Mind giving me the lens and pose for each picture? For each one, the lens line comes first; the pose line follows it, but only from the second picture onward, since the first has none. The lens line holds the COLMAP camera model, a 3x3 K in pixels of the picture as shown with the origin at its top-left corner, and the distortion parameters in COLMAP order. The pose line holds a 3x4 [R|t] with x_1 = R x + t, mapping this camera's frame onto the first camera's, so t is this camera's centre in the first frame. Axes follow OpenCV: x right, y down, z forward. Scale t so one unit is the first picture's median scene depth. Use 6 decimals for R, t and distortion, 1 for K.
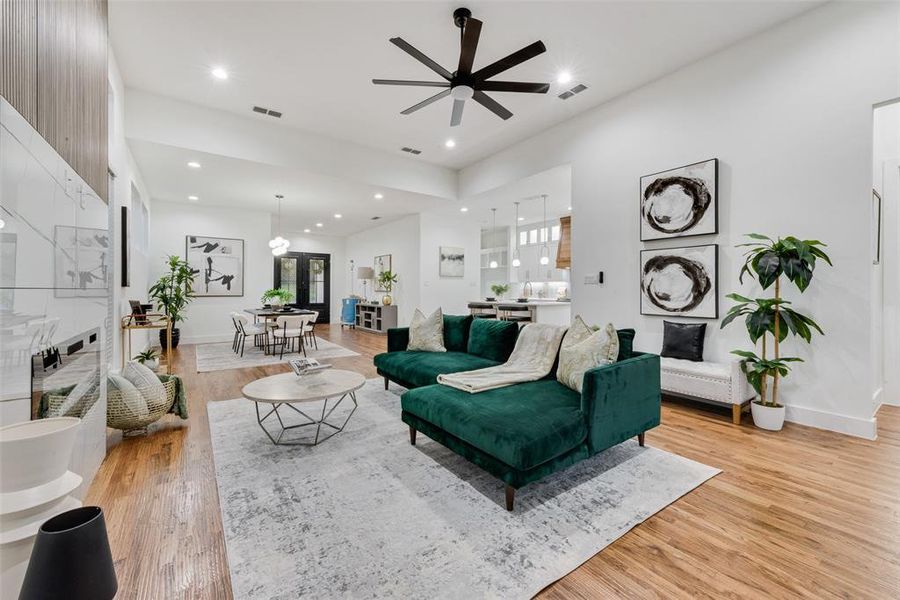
lens RADIAL K [[356.0, 0, 452.1], [0, 356.0, 287.7], [0, 0, 1]] dist [0.015199, -0.002375]
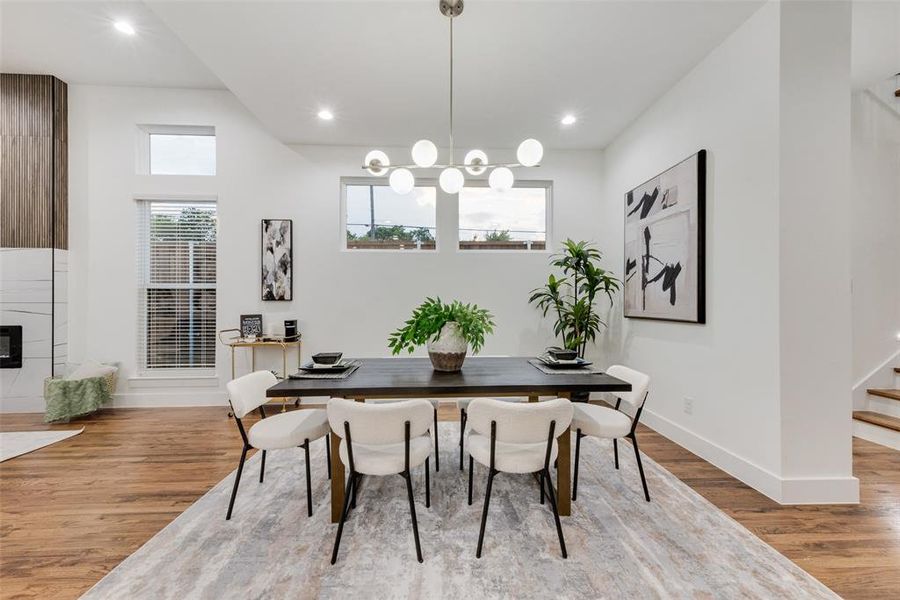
lens RADIAL K [[356.0, 0, 454.4], [0, 356.0, 302.2], [0, 0, 1]] dist [0.015199, -0.002375]
pose [[-0.555450, -0.001599, -0.831548, -0.165945], [0.004311, 0.999979, -0.004802, 0.004196], [0.831539, -0.006252, -0.555432, 0.883296]]
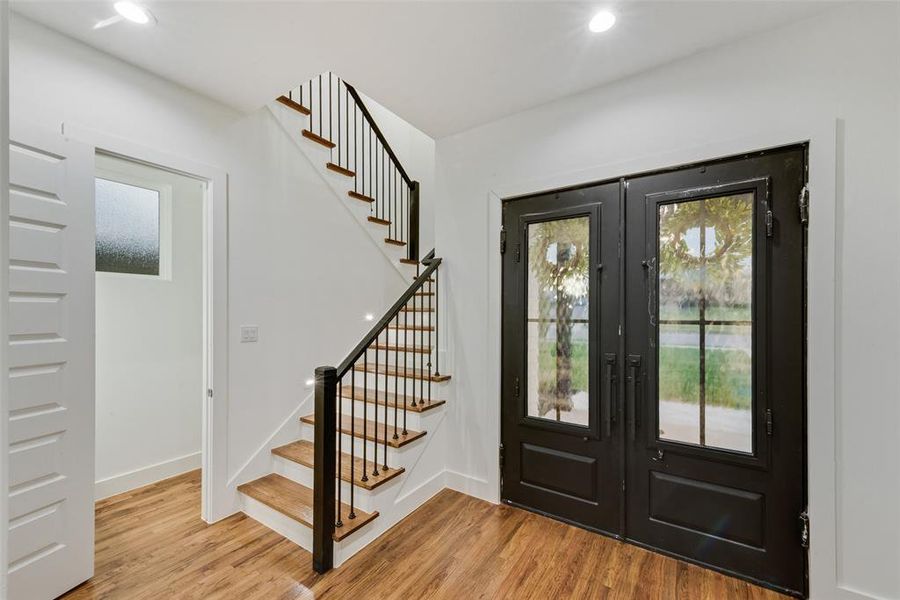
lens RADIAL K [[356.0, 0, 456.1], [0, 356.0, 307.7], [0, 0, 1]] dist [0.015199, -0.002375]
pose [[0.363376, 0.000513, -0.931643, -0.334509], [0.002656, 0.999995, 0.001586, -0.033603], [0.931639, -0.003051, 0.363373, 1.062506]]
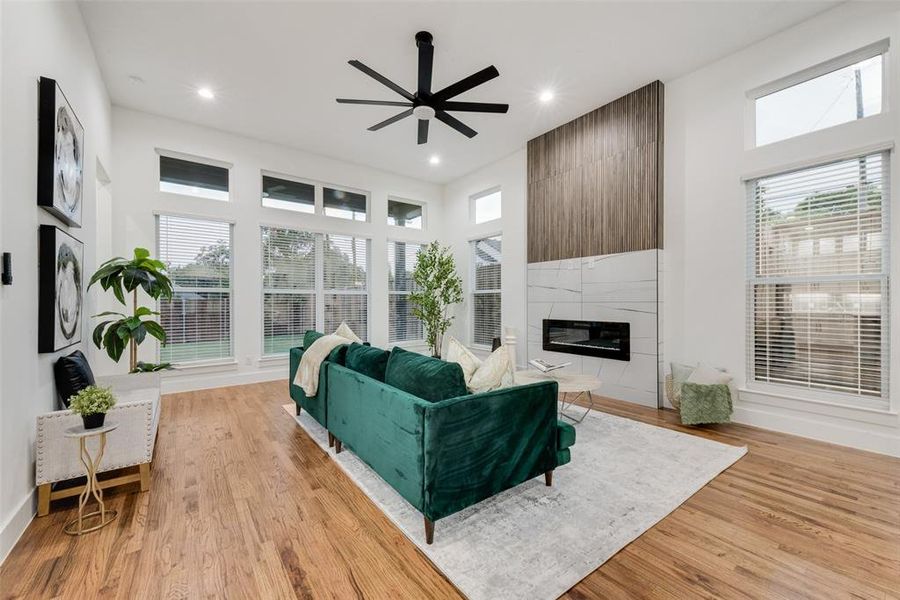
lens RADIAL K [[356.0, 0, 448.6], [0, 356.0, 303.1], [0, 0, 1]] dist [0.015199, -0.002375]
pose [[-0.999952, 0.002267, -0.009480, -0.002021], [0.002278, 0.999997, -0.001135, 0.002040], [0.009477, -0.001156, -0.999954, 0.686666]]
